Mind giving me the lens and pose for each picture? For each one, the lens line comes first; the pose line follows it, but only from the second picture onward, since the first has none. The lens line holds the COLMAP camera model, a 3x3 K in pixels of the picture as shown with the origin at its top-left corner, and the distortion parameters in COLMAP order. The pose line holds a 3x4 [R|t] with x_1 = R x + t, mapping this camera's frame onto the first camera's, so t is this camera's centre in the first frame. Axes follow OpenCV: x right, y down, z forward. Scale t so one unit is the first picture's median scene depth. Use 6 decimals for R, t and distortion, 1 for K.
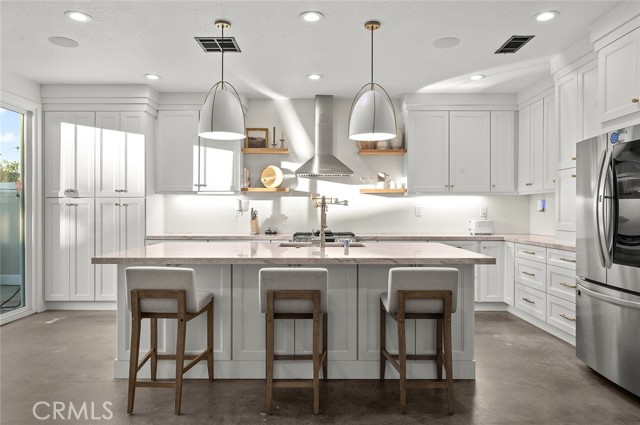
lens RADIAL K [[425.4, 0, 319.9], [0, 425.4, 212.6], [0, 0, 1]] dist [-0.007212, -0.005199]
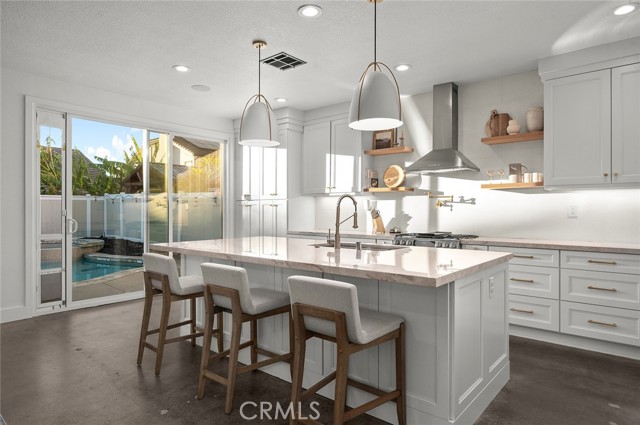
lens RADIAL K [[376.4, 0, 320.7], [0, 376.4, 211.1], [0, 0, 1]] dist [0.007183, 0.000412]
pose [[0.769707, 0.000561, -0.638398, 0.325229], [-0.003364, 0.999989, -0.003178, 0.001297], [0.638389, 0.004594, 0.769700, 0.207460]]
